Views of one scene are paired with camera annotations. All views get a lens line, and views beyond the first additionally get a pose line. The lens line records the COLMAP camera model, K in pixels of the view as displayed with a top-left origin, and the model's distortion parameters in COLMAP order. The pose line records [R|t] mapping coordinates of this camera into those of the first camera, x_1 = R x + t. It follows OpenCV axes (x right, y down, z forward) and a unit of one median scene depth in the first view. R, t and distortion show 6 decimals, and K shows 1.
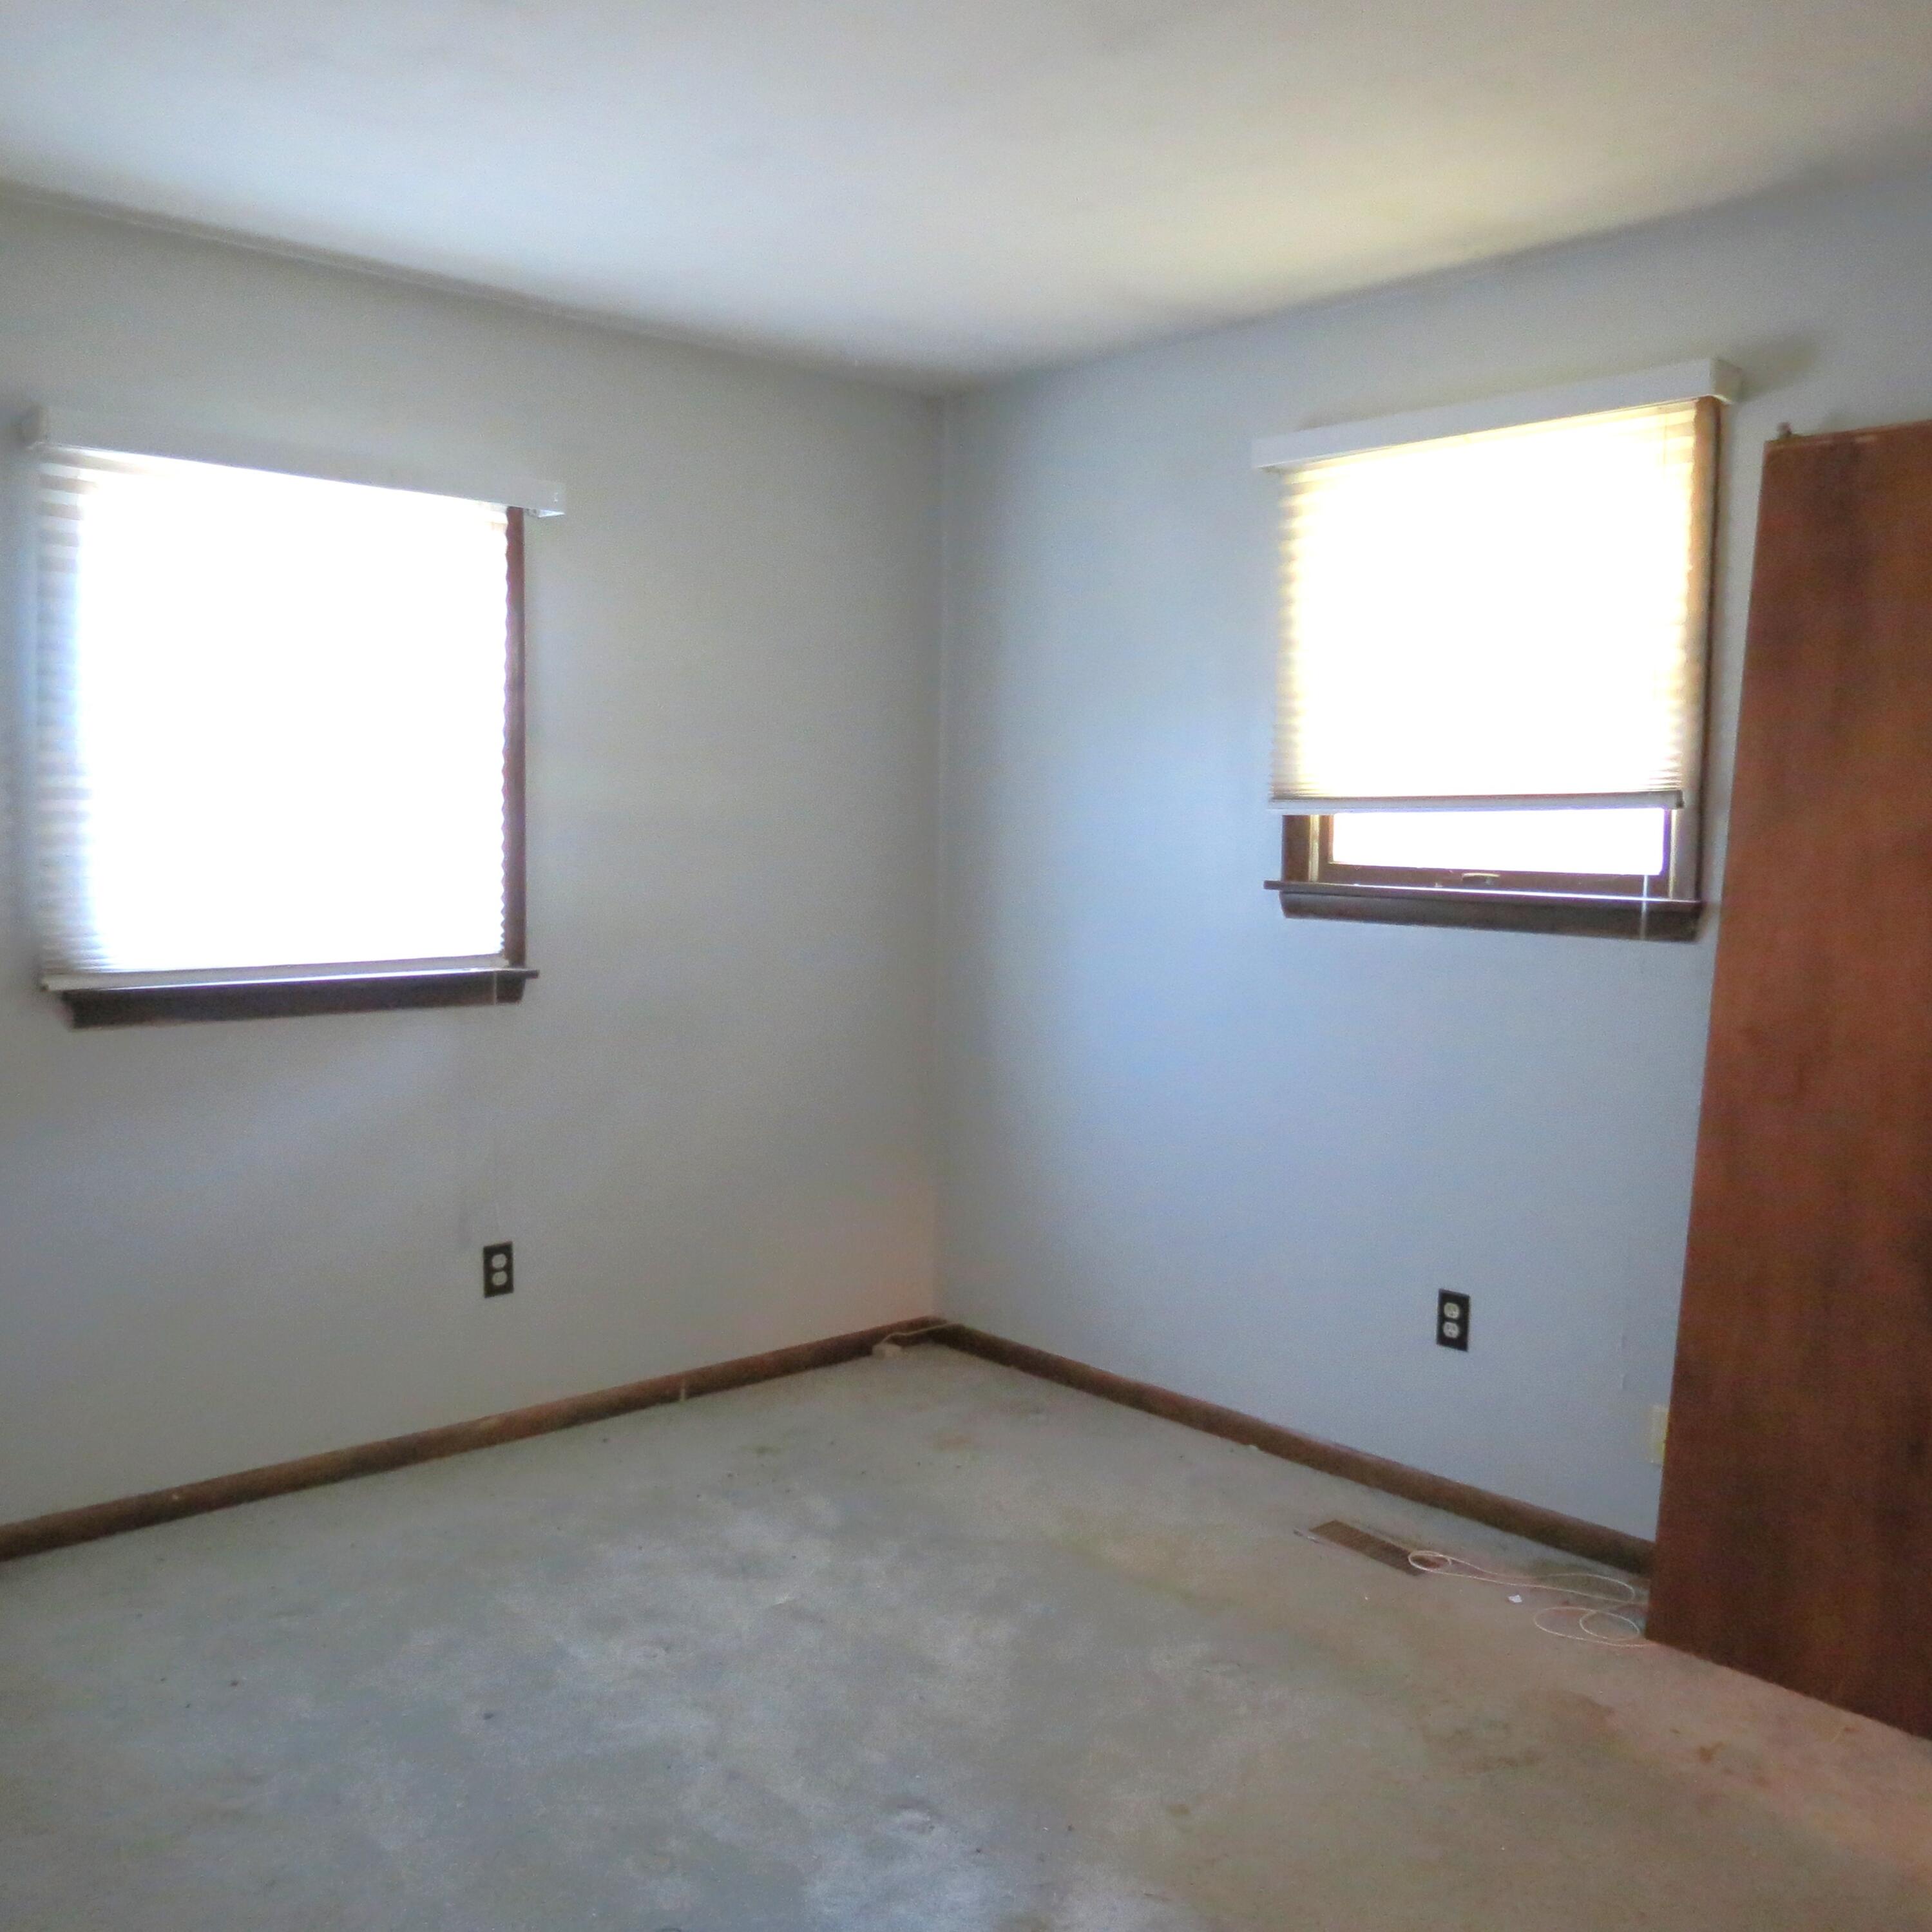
lens RADIAL K [[1848.3, 0, 966.0], [0, 1848.3, 966.0], [0, 0, 1]] dist [-0.025176, -0.000580]
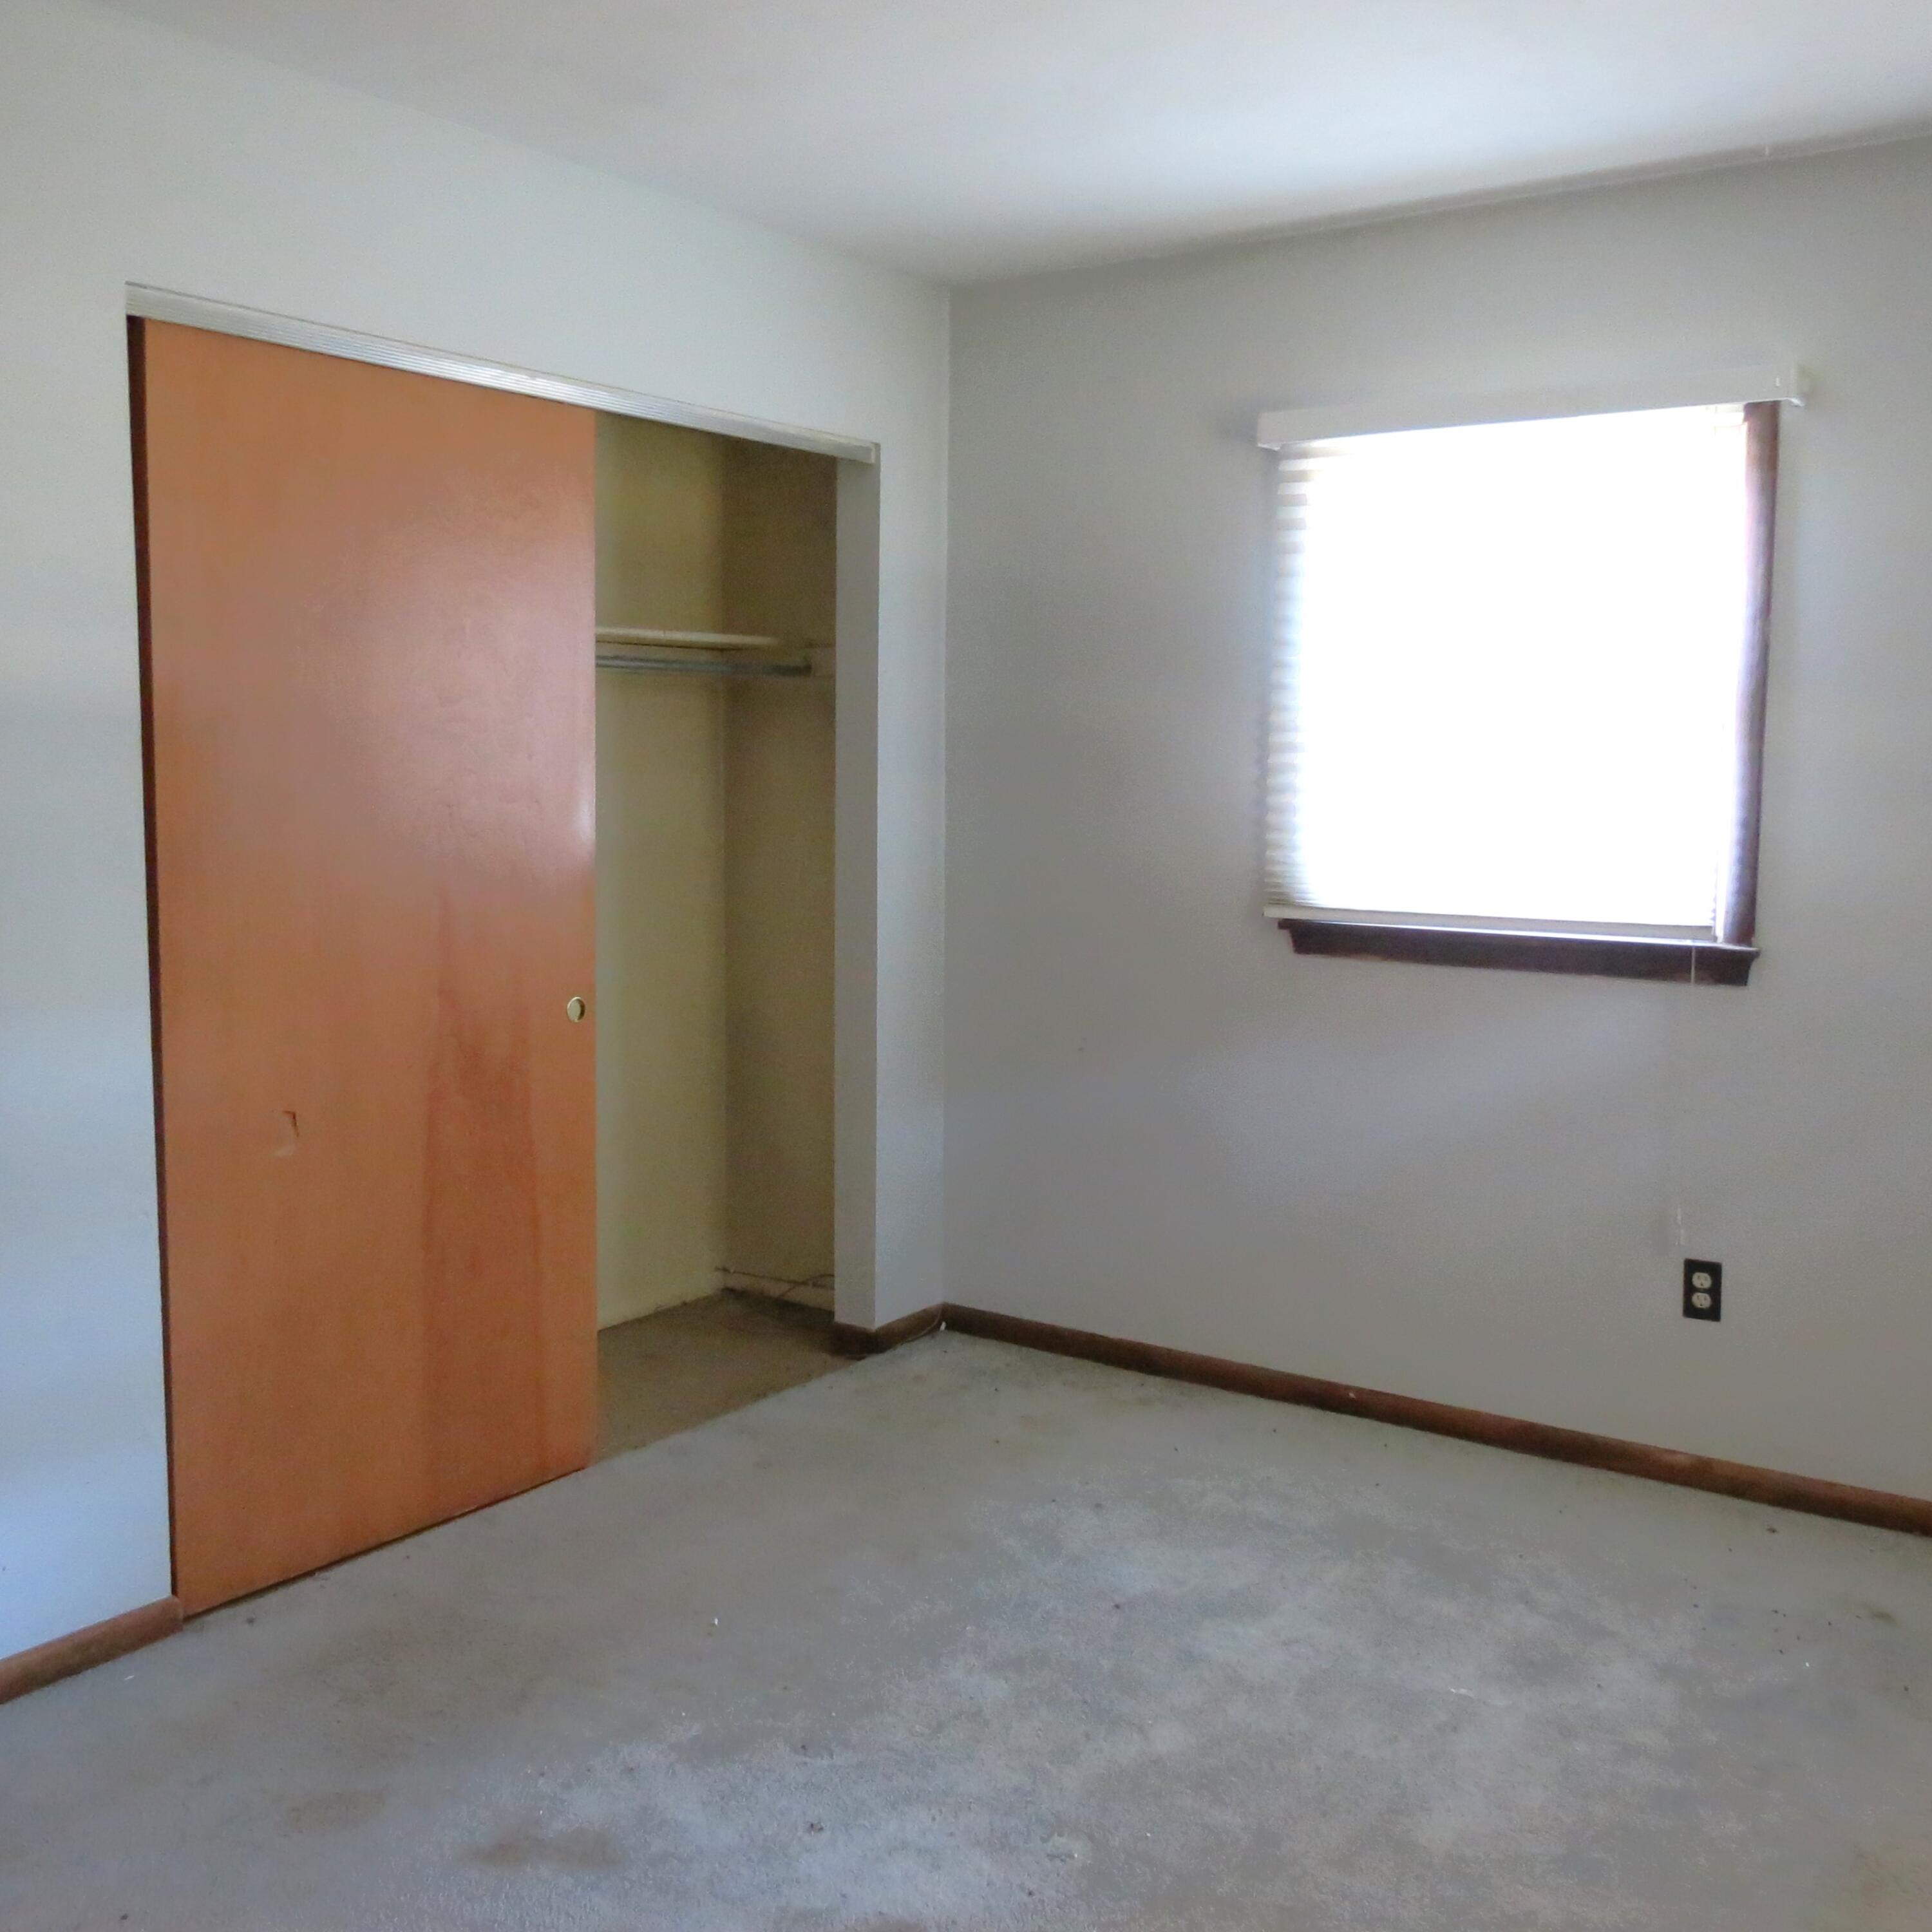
lens RADIAL K [[1982.2, 0, 966.0], [0, 1982.2, 966.0], [0, 0, 1]] dist [0.008411, -0.014474]
pose [[0.215772, 0.091293, -0.972167, 0.606209], [-0.082964, 0.993734, 0.074904, -0.030465], [0.972913, 0.064492, 0.221994, 0.474560]]
